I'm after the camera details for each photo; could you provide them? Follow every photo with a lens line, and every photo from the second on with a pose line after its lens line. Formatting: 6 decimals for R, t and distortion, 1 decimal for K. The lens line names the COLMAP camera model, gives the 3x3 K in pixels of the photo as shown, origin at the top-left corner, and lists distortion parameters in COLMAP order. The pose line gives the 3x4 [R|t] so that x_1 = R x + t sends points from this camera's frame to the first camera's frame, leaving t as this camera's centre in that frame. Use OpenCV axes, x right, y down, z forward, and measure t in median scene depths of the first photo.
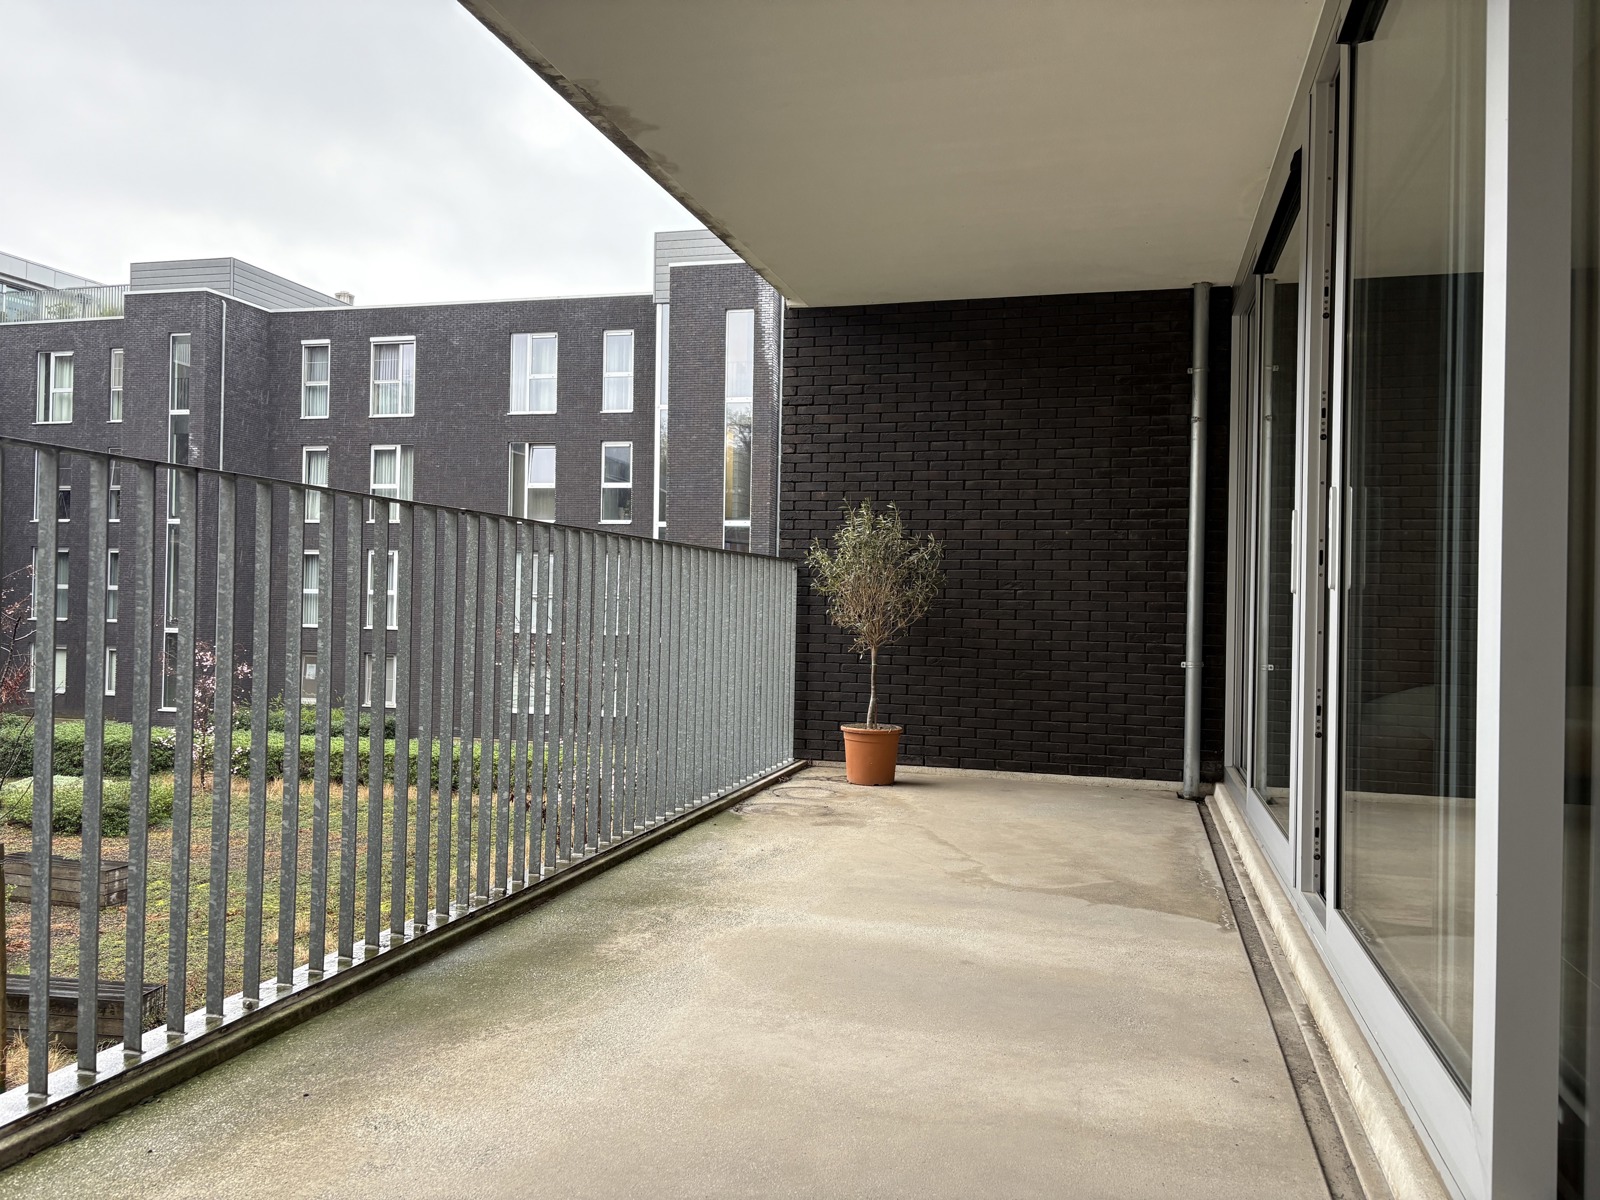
lens RADIAL K [[1219.8, 0, 800.3], [0, 1219.8, 597.0], [0, 0, 1]] dist [0.003661, 0.001032]
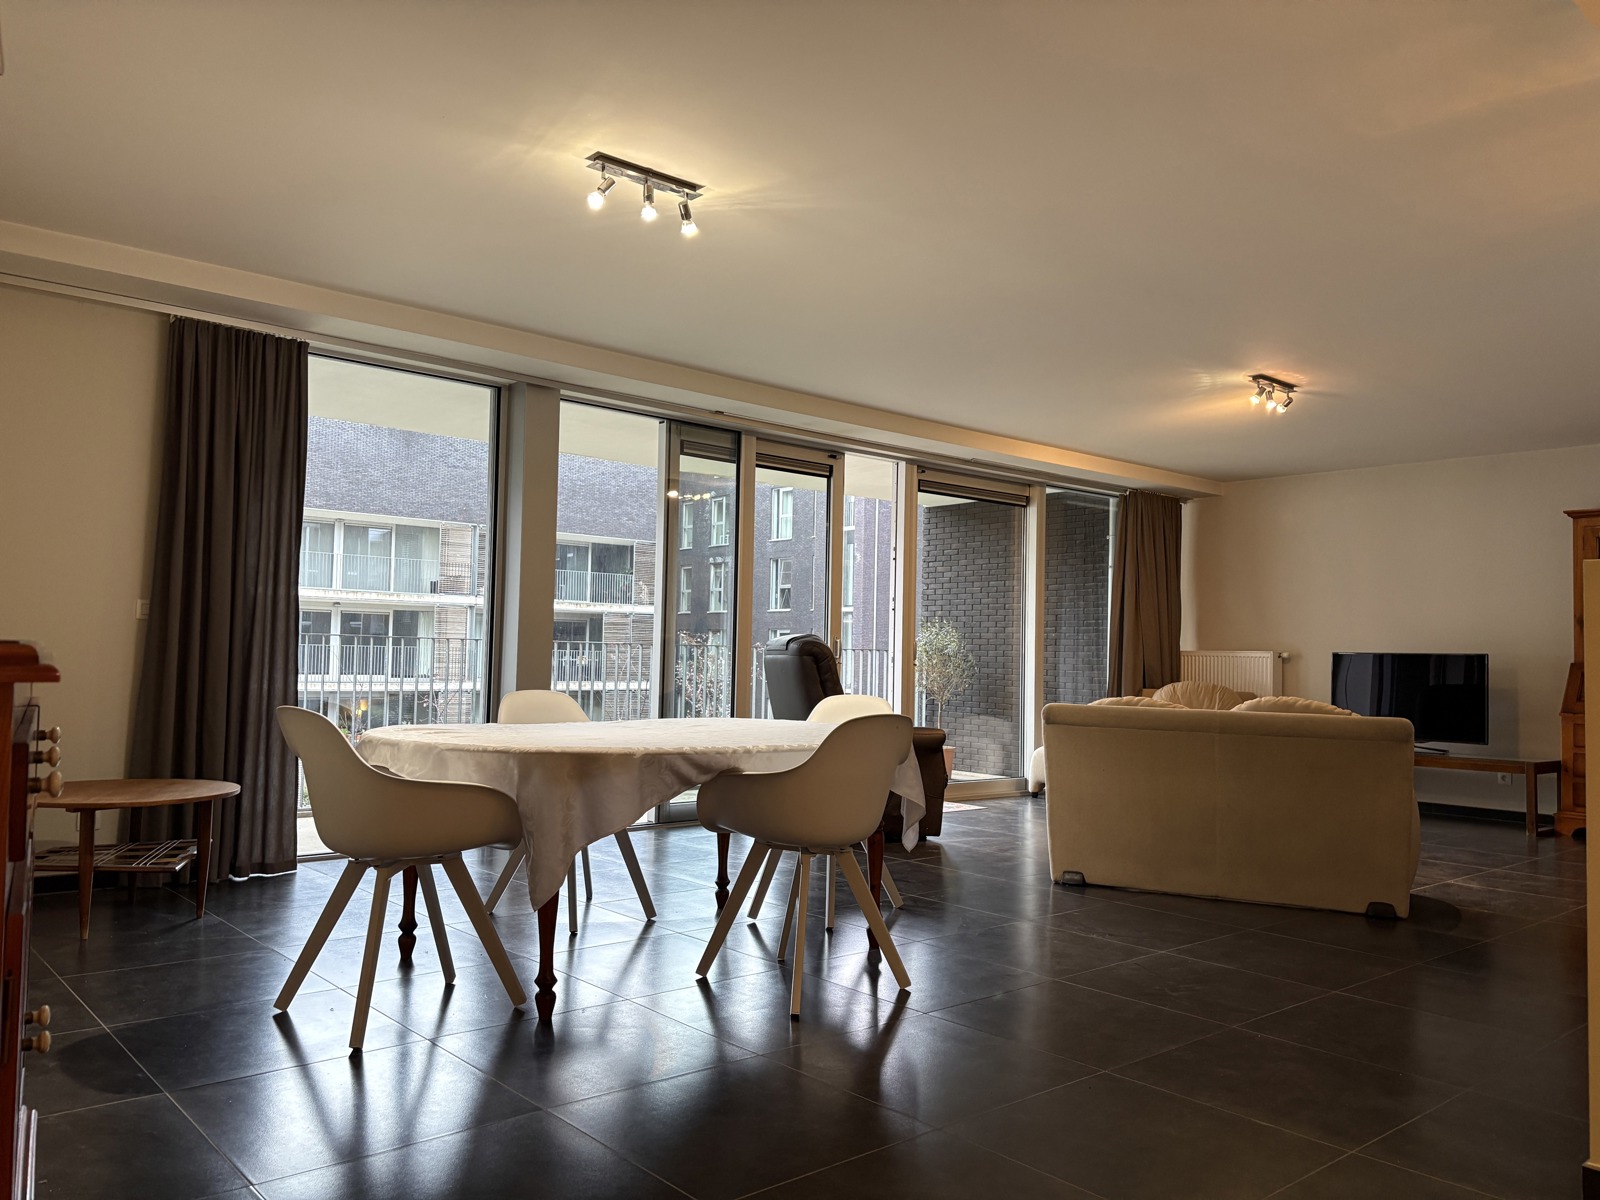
lens RADIAL K [[1219.8, 0, 799.4], [0, 1219.8, 600.0], [0, 0, 1]] dist [0.003661, 0.001032]
pose [[0.830853, -0.021178, -0.556089, 0.816615], [-0.012257, 0.998337, -0.056334, -0.002009], [0.556357, 0.053621, 0.829212, -0.551109]]
